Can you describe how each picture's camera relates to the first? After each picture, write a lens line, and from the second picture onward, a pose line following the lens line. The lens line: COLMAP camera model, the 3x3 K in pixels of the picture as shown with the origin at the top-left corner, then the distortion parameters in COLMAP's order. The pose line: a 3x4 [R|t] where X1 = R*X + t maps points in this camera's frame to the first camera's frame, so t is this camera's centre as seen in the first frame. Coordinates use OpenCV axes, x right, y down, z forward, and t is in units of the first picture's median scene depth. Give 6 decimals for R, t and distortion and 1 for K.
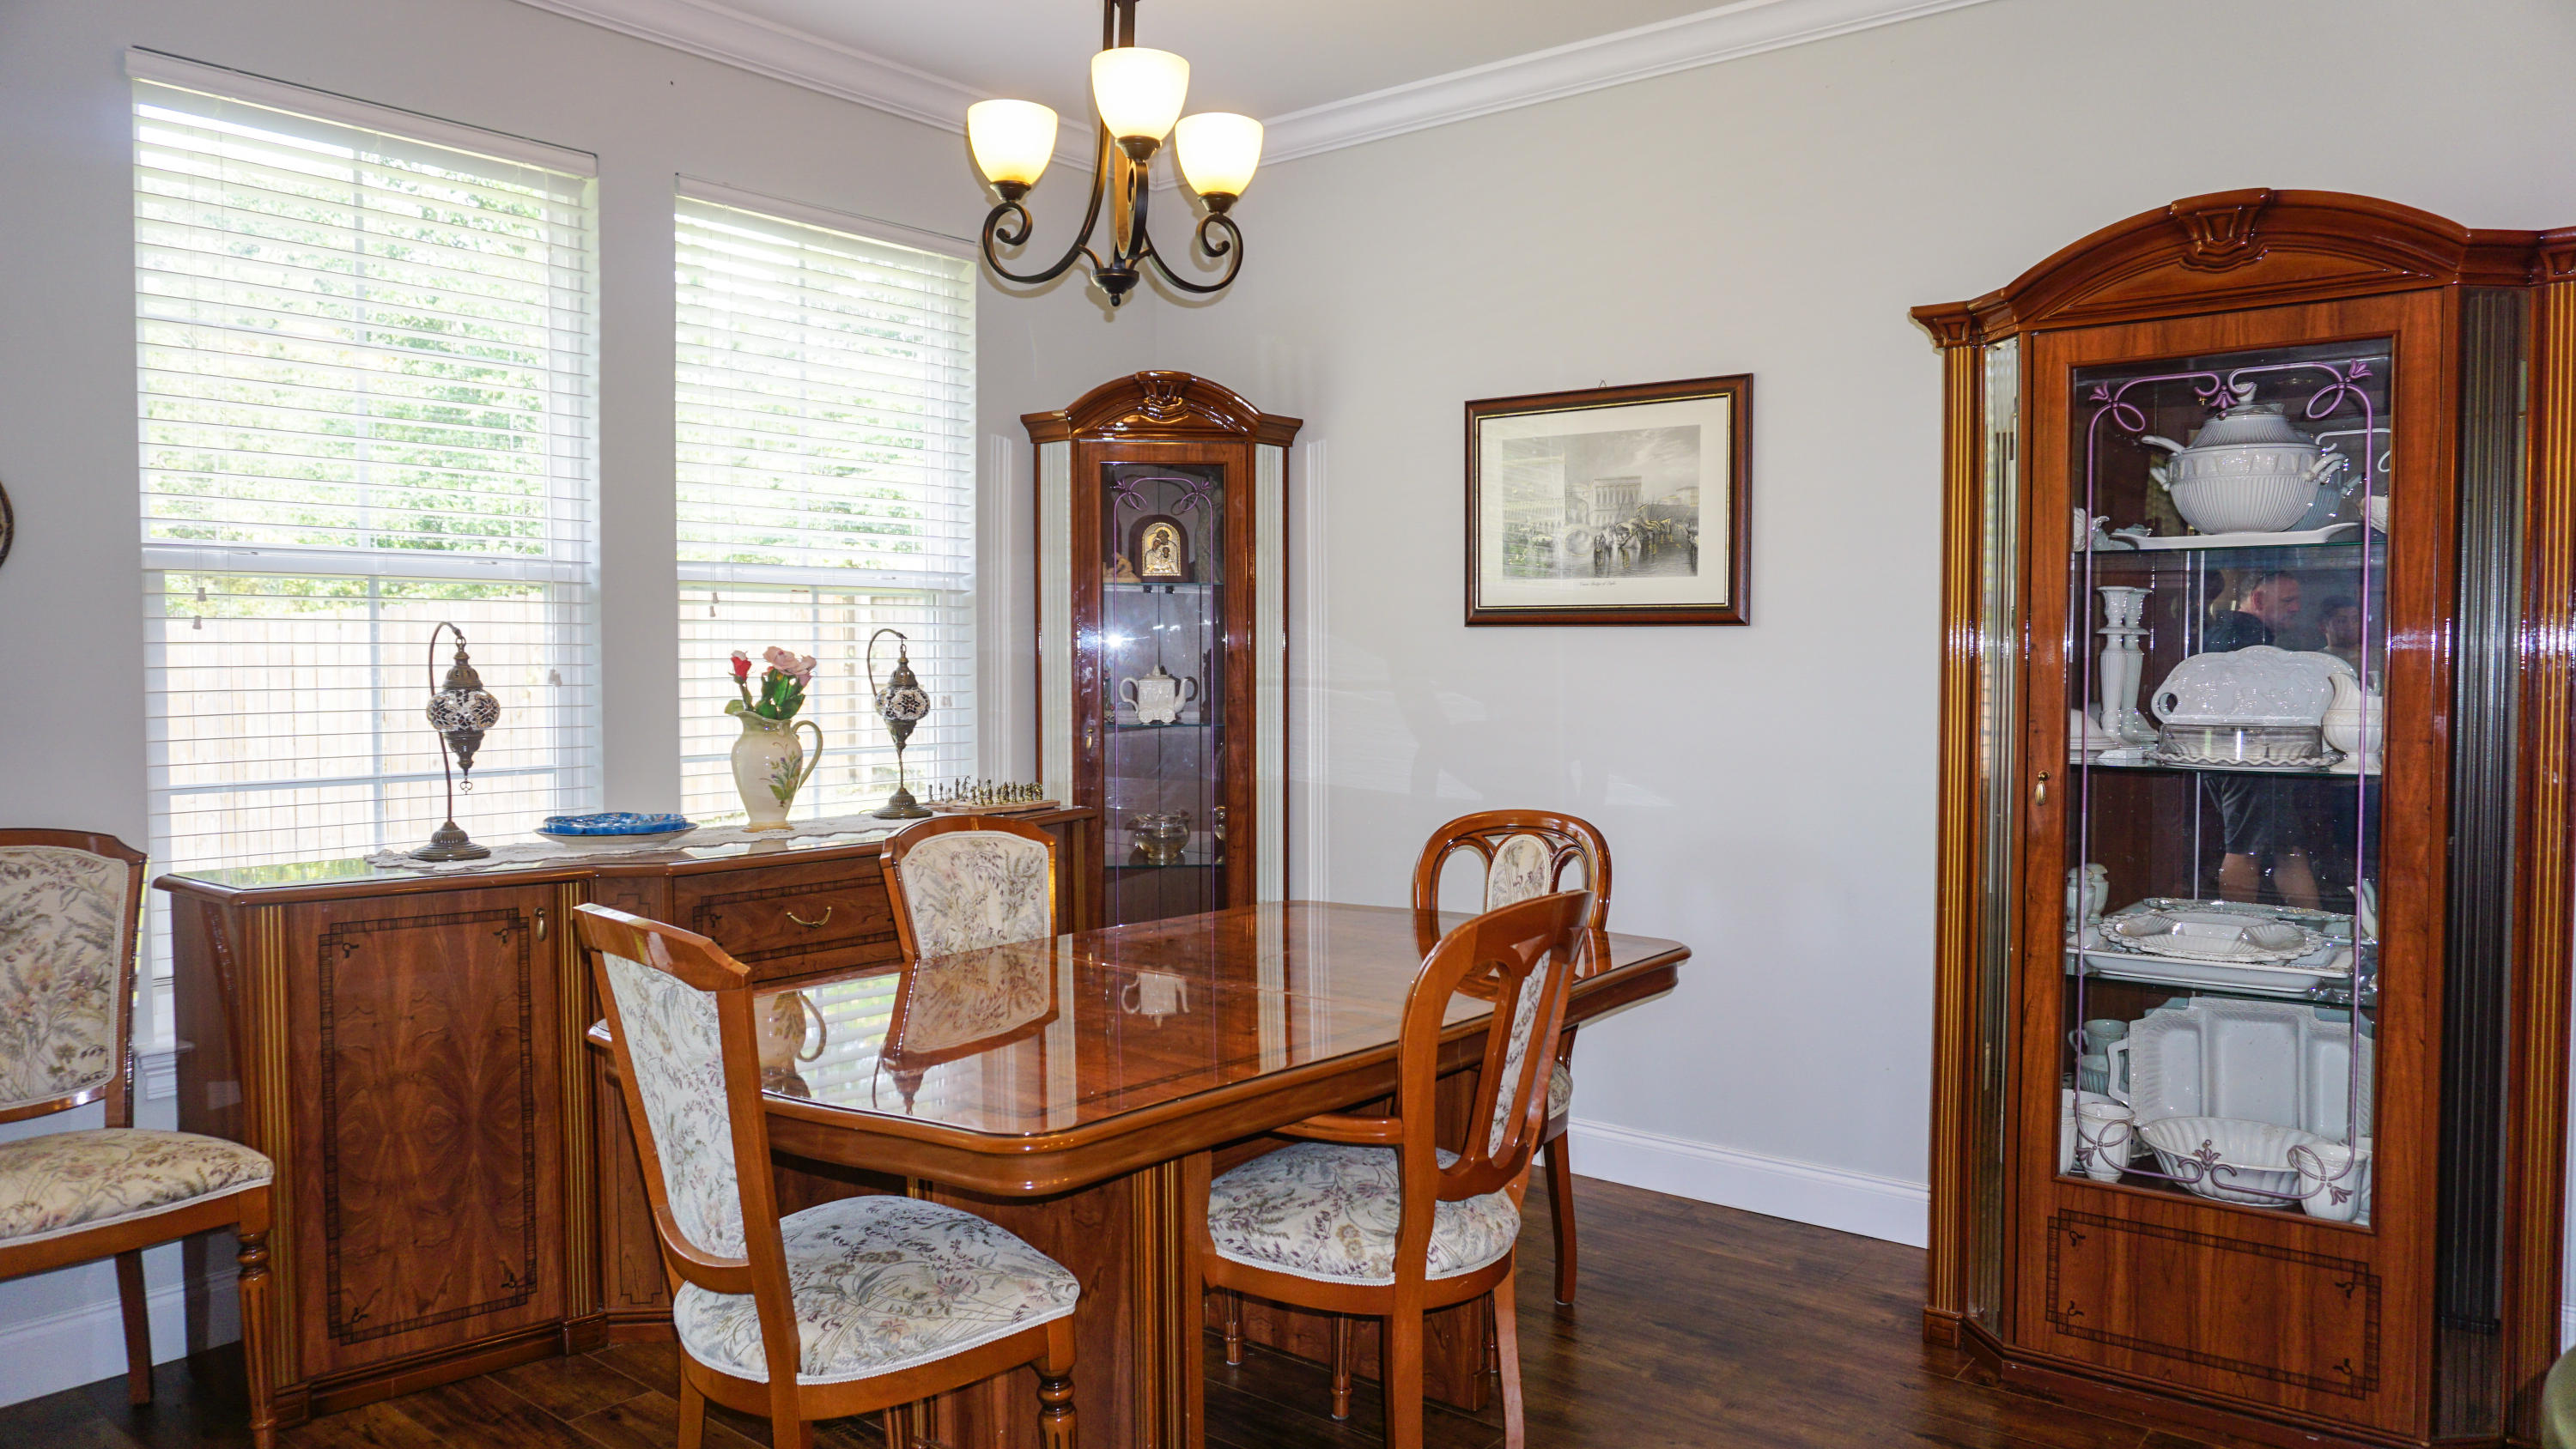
lens RADIAL K [[1713.9, 0, 1283.5], [0, 1713.9, 698.9], [0, 0, 1]] dist [-0.032365, -0.000691]
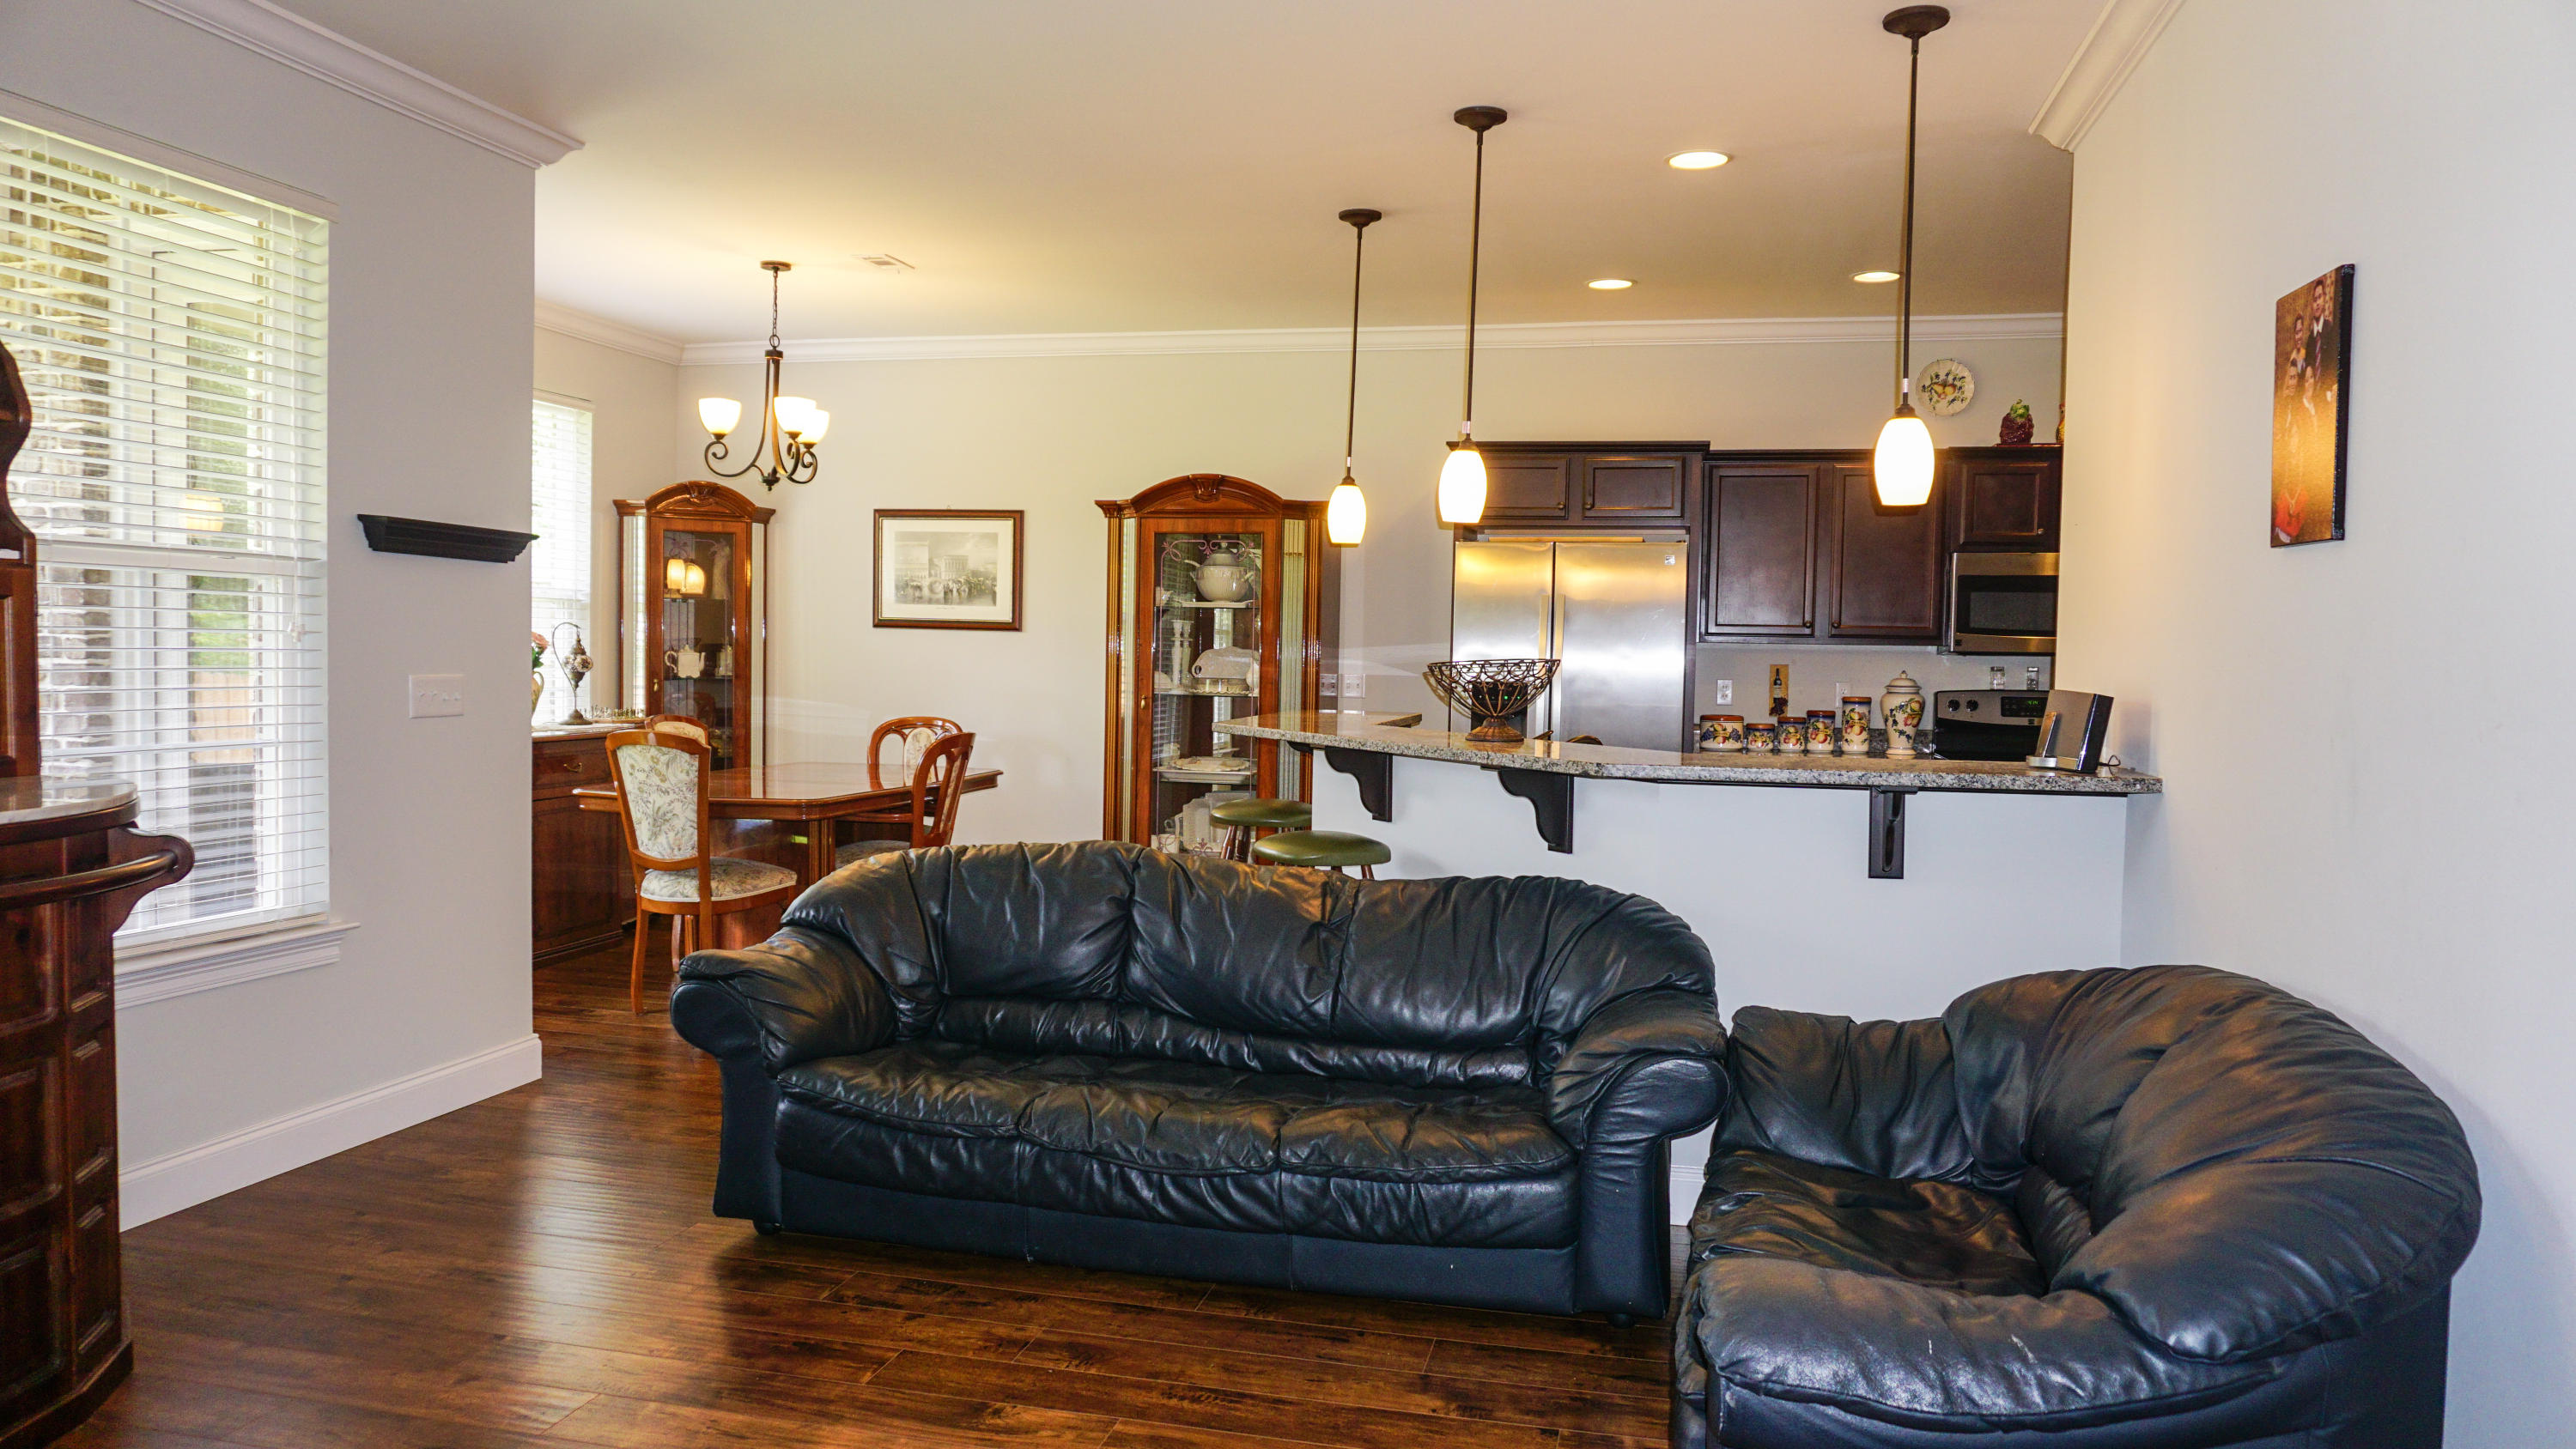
lens RADIAL K [[1759.6, 0, 1288.0], [0, 1759.6, 724.5], [0, 0, 1]] dist [-0.002856, 0.001872]
pose [[0.900085, -0.001293, 0.435712, -0.382408], [-0.007898, 0.999783, 0.019281, 0.027763], [-0.435642, -0.020796, 0.899880, -1.112515]]
